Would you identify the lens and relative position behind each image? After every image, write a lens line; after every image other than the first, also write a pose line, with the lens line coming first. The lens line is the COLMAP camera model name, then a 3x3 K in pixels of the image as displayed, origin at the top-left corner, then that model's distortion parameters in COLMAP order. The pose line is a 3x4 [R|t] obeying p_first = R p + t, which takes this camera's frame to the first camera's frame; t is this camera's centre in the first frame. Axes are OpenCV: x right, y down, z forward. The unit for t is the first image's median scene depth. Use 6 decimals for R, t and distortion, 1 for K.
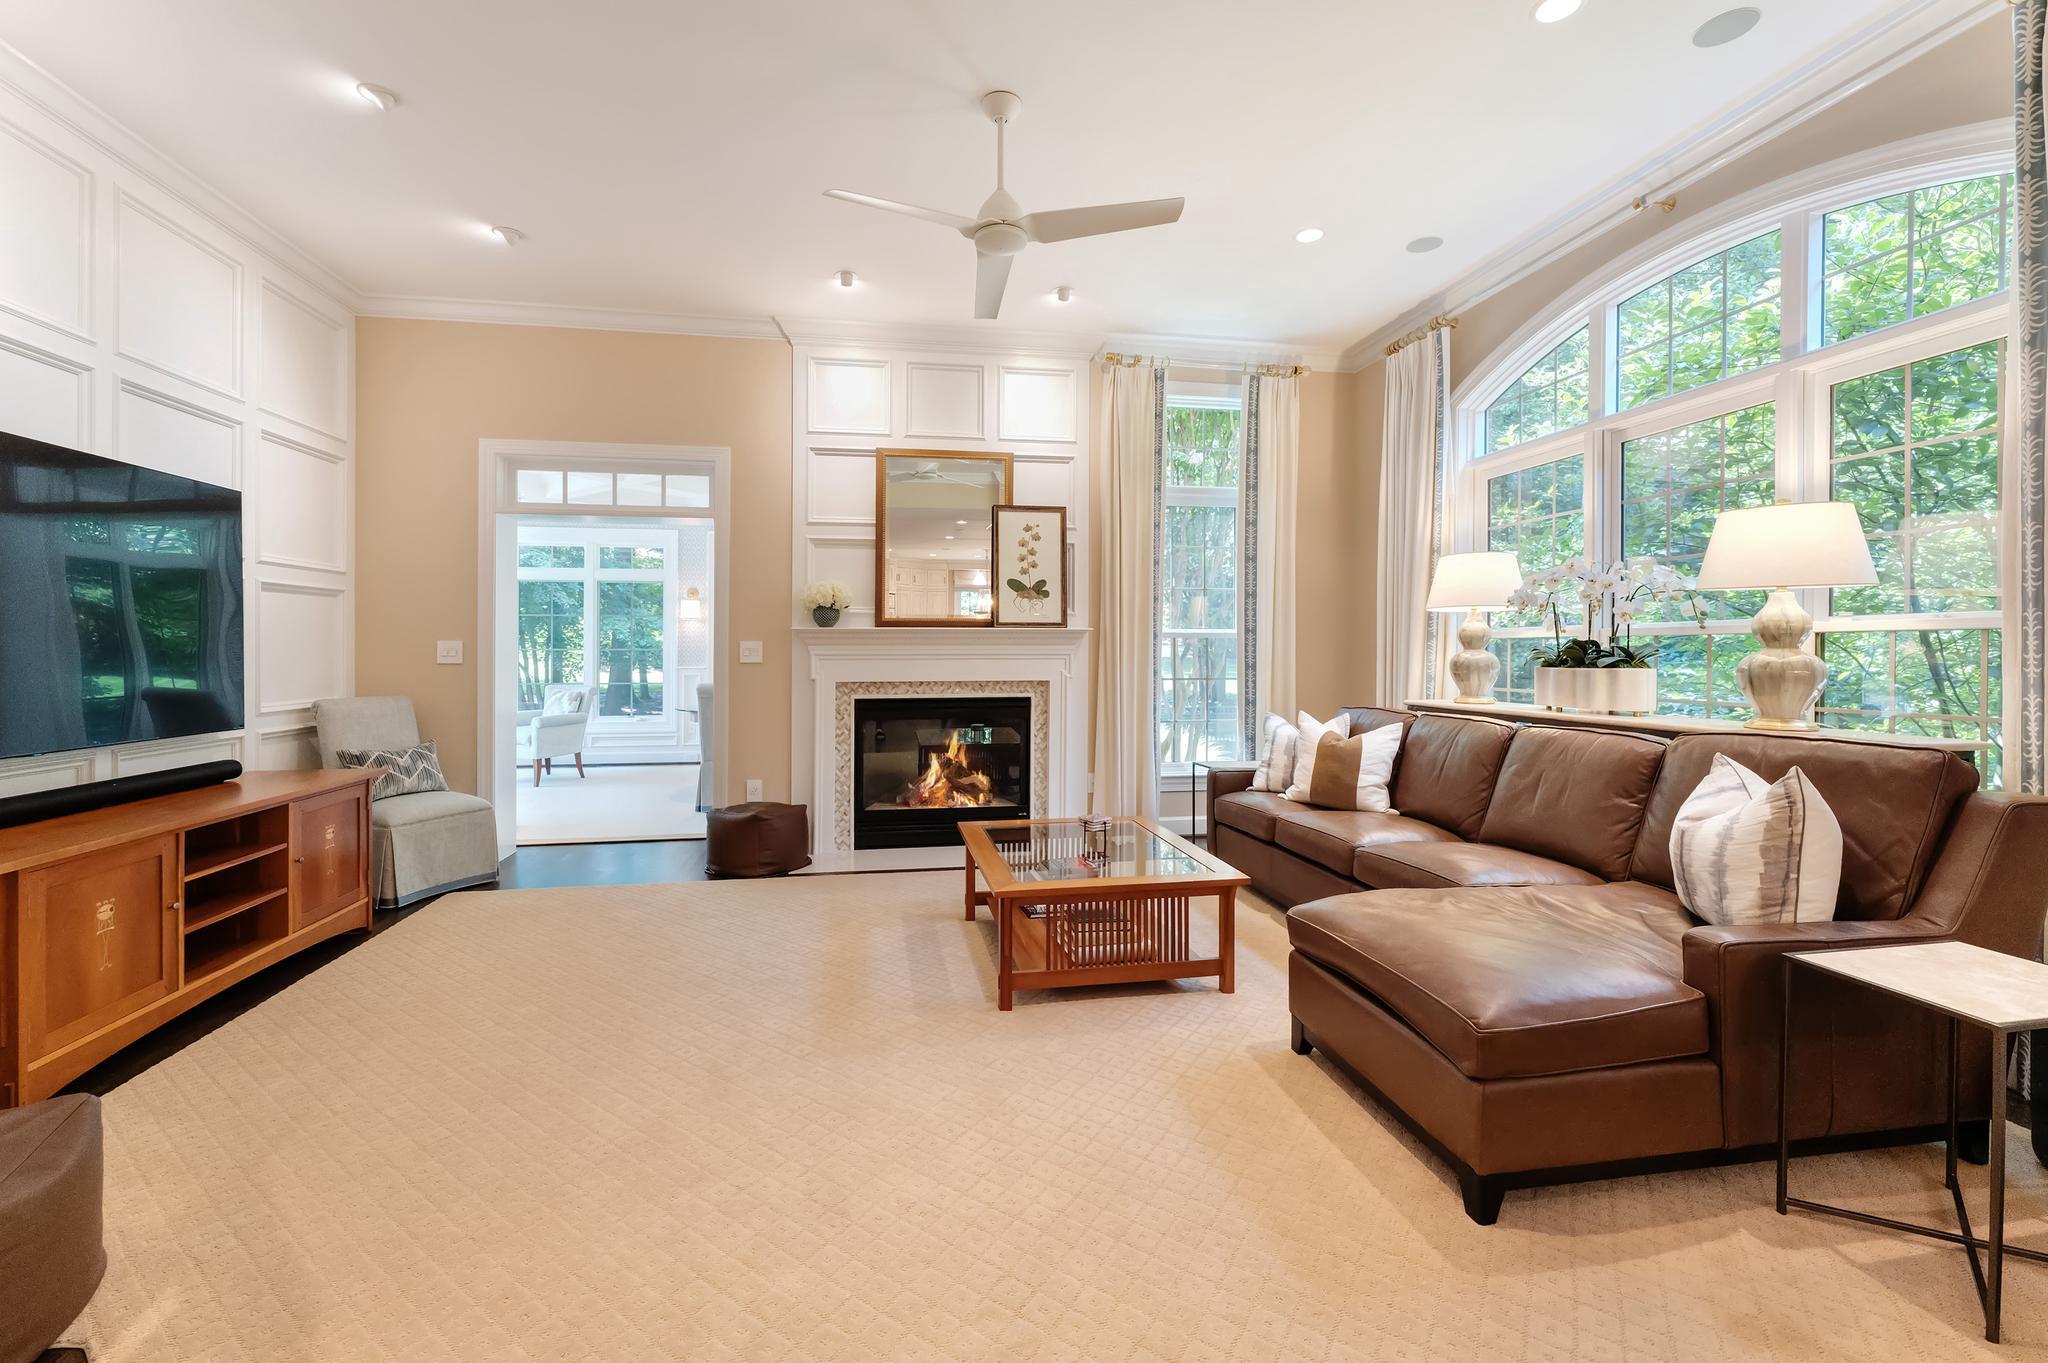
lens RADIAL K [[833.4, 0, 1009.0], [0, 833.4, 656.3], [0, 0, 1]] dist [0.000218, 0.000302]
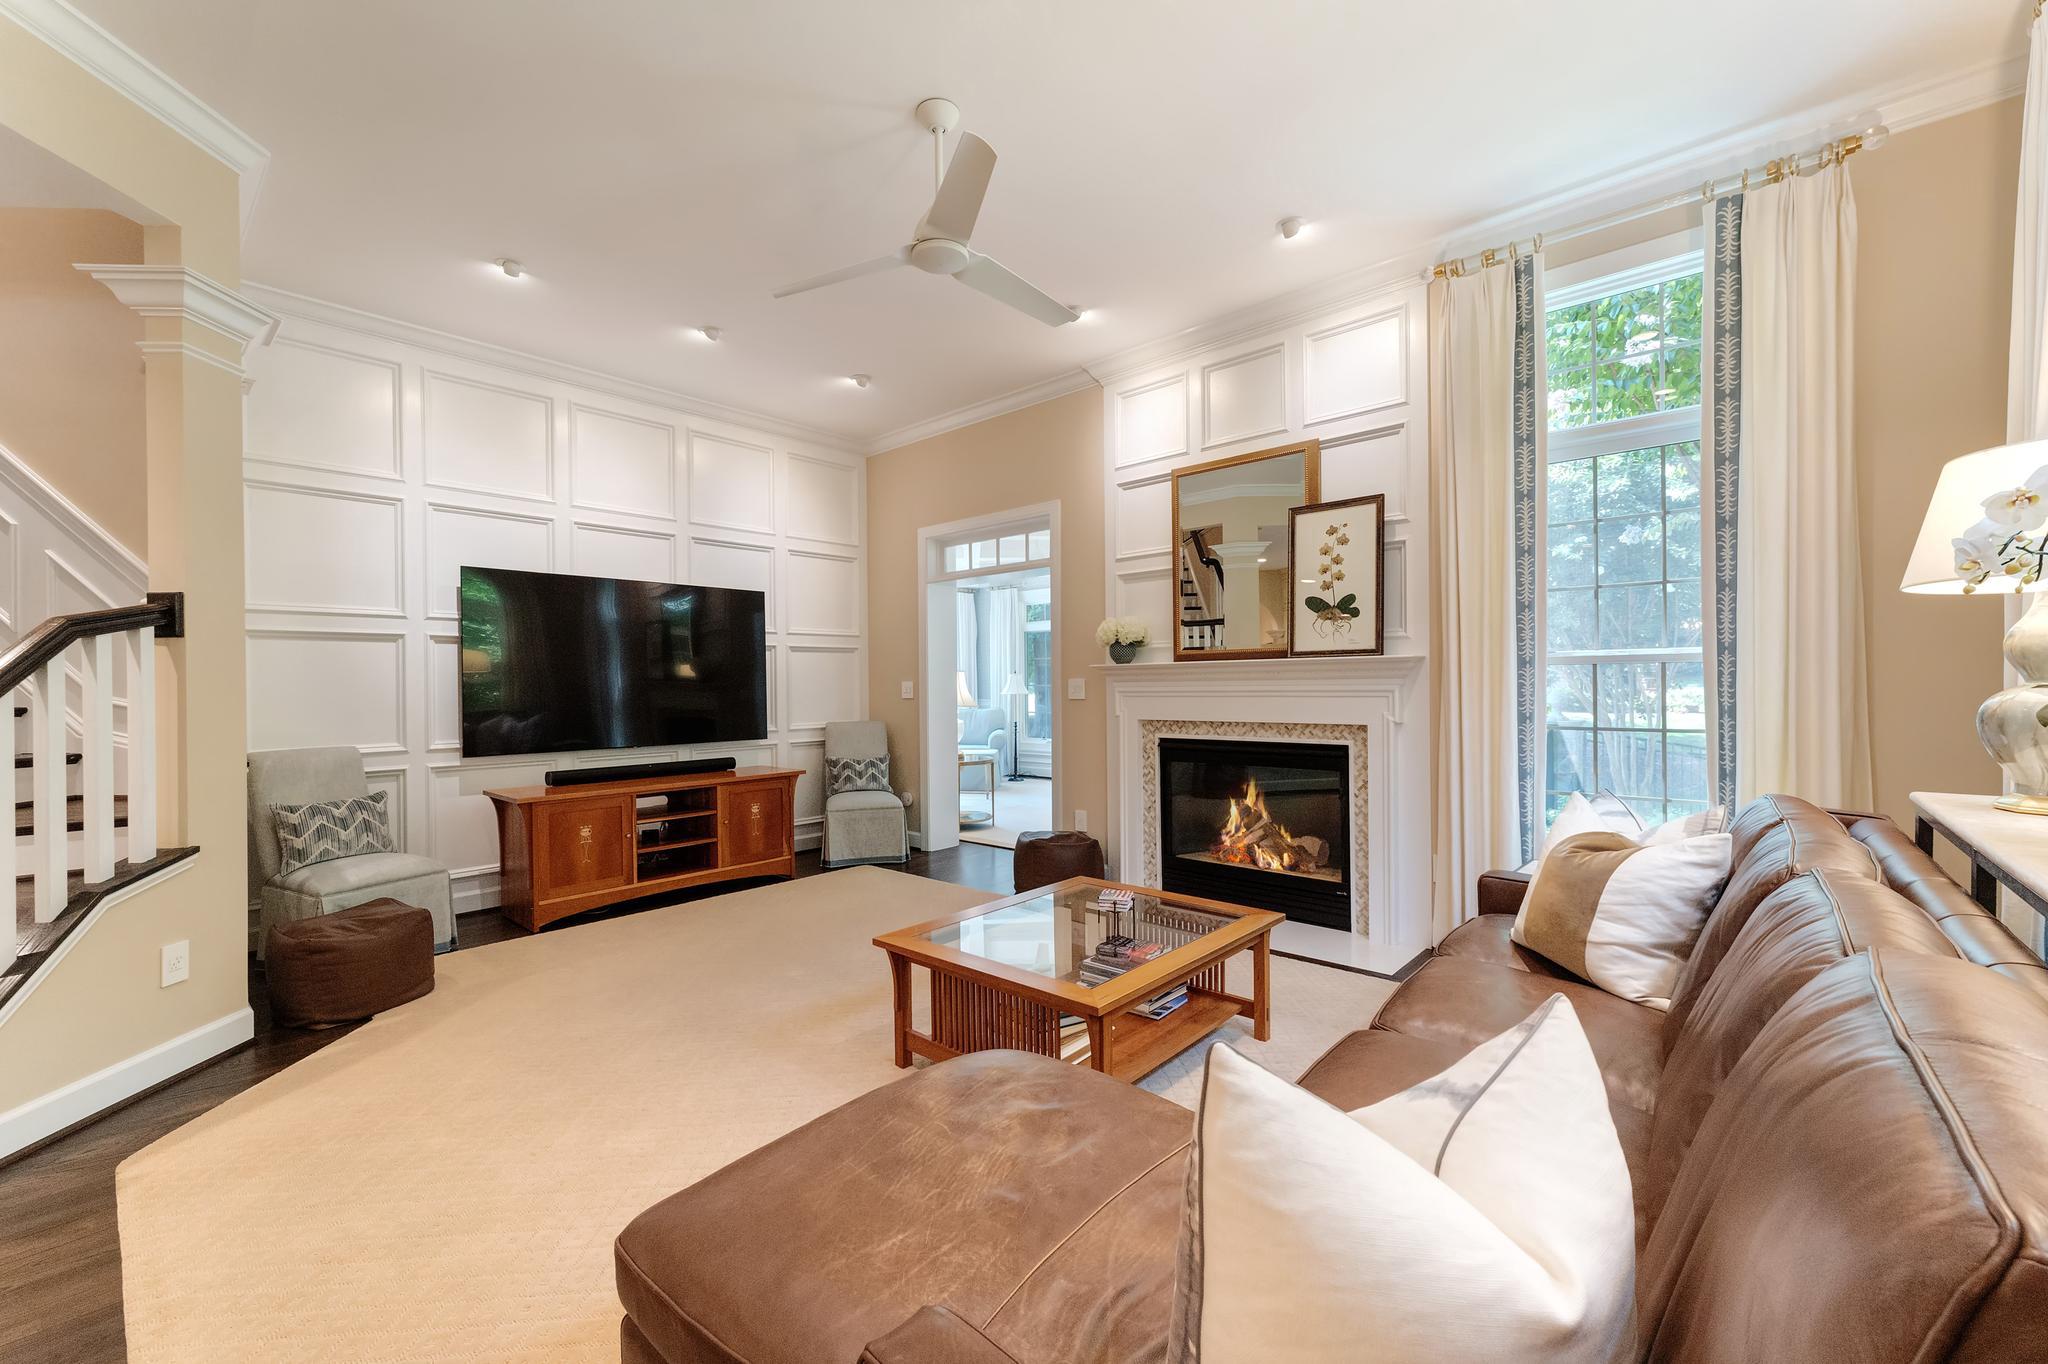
lens RADIAL K [[827.6, 0, 1014.7], [0, 827.6, 688.6], [0, 0, 1]] dist [0.000029, 0.000035]
pose [[0.617776, -0.003068, -0.786348, 0.461930], [0.004063, 0.999991, -0.000709, -0.005173], [0.786344, -0.002757, 0.617783, 0.287899]]
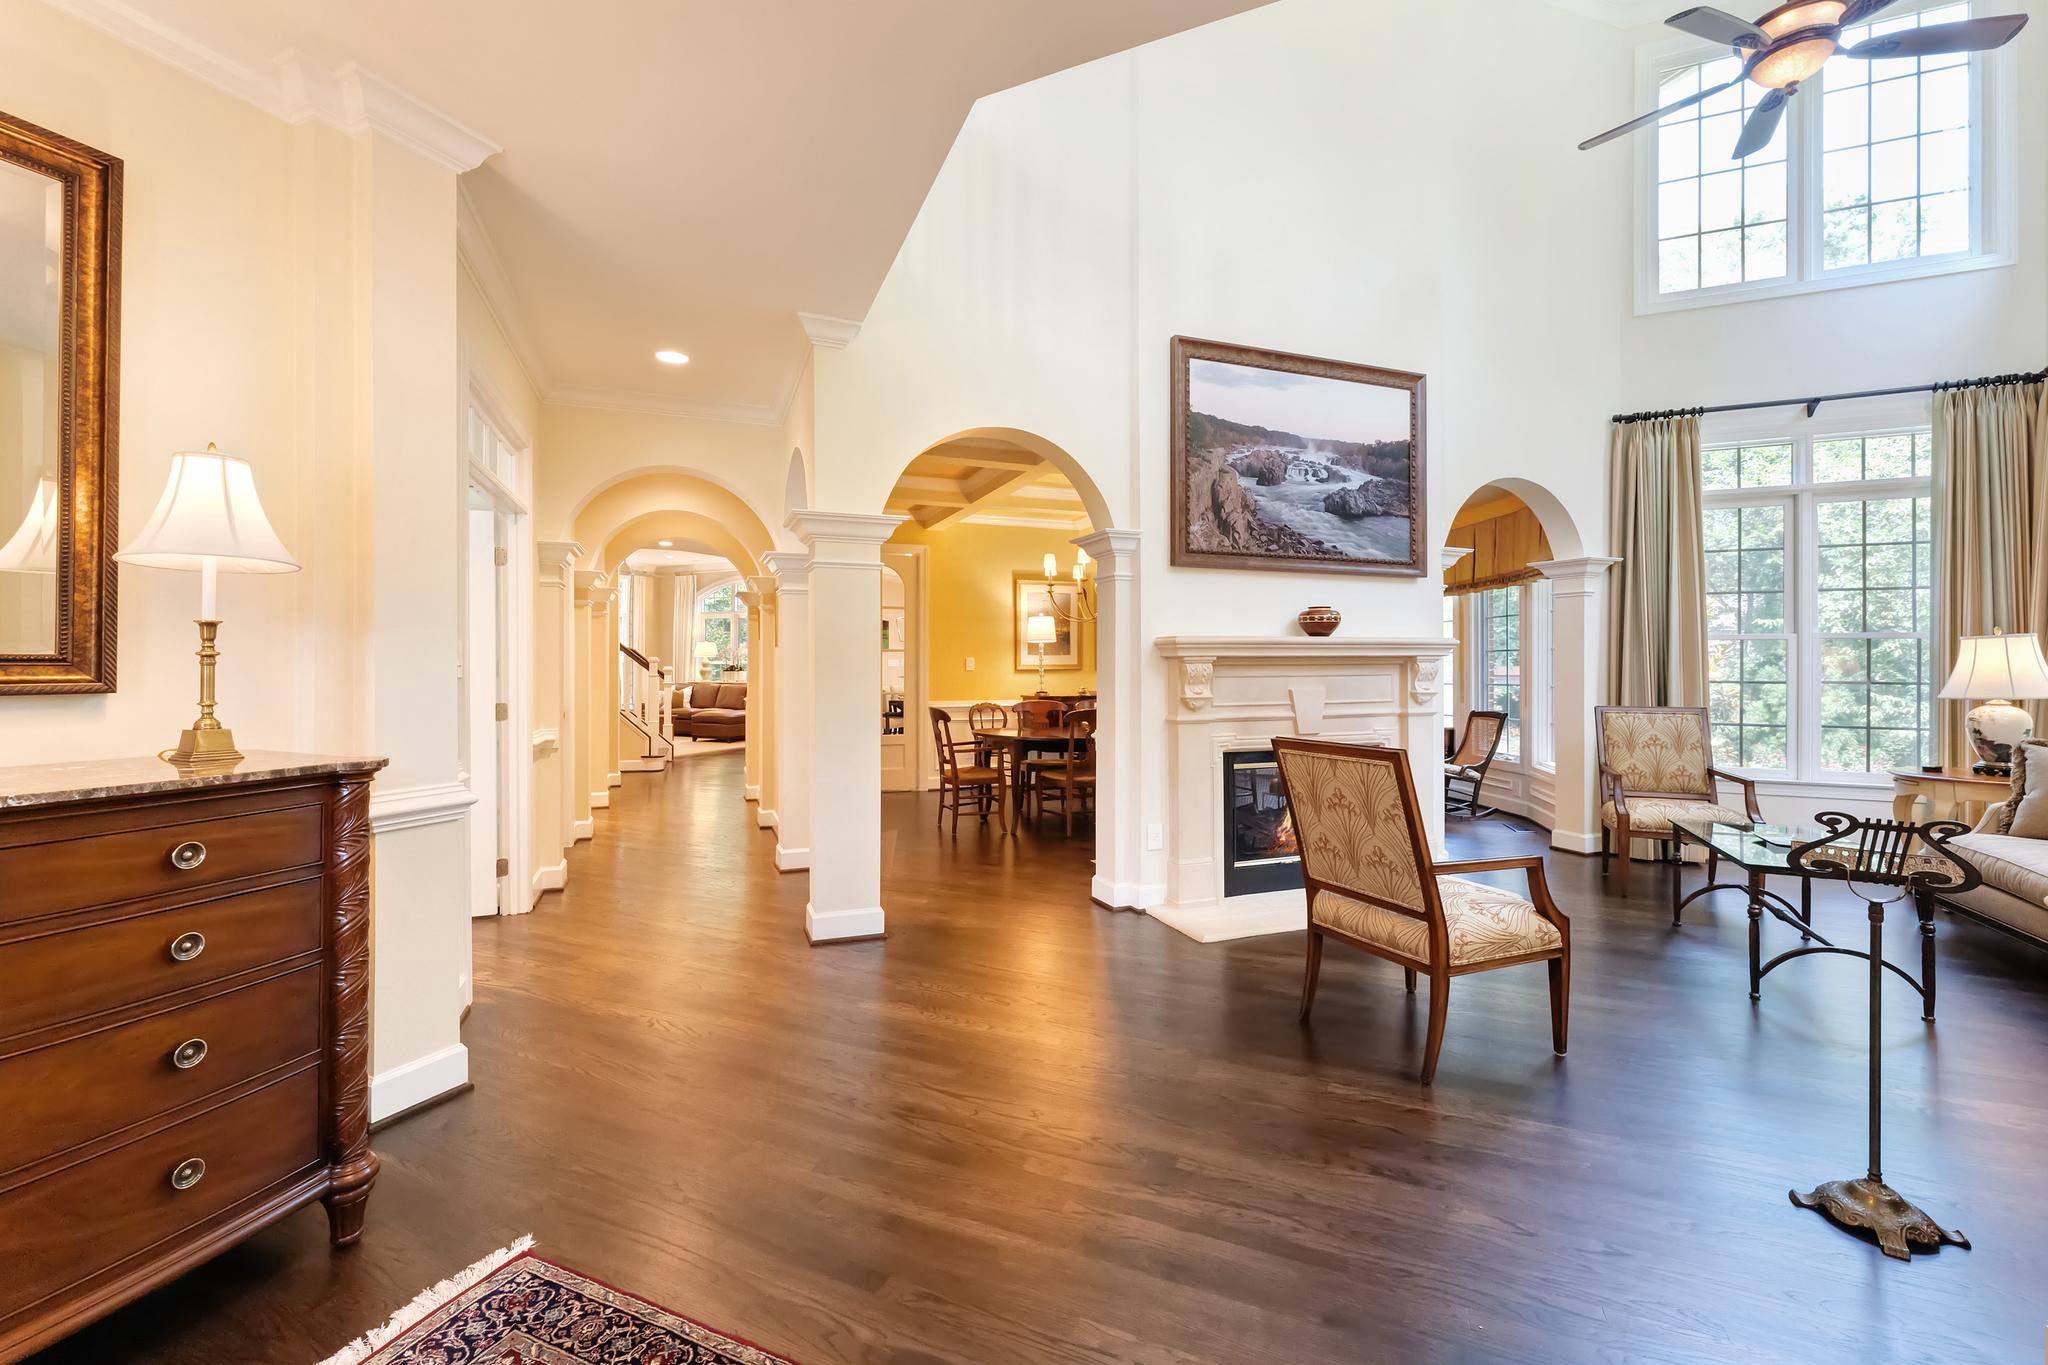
lens RADIAL K [[833.4, 0, 1009.0], [0, 833.4, 657.3], [0, 0, 1]] dist [0.000218, 0.000302]
pose [[0.553142, 0.002607, 0.833083, -1.524003], [0.002799, 0.999984, -0.004988, -0.024263], [-0.833083, 0.005091, 0.553125, -1.868305]]
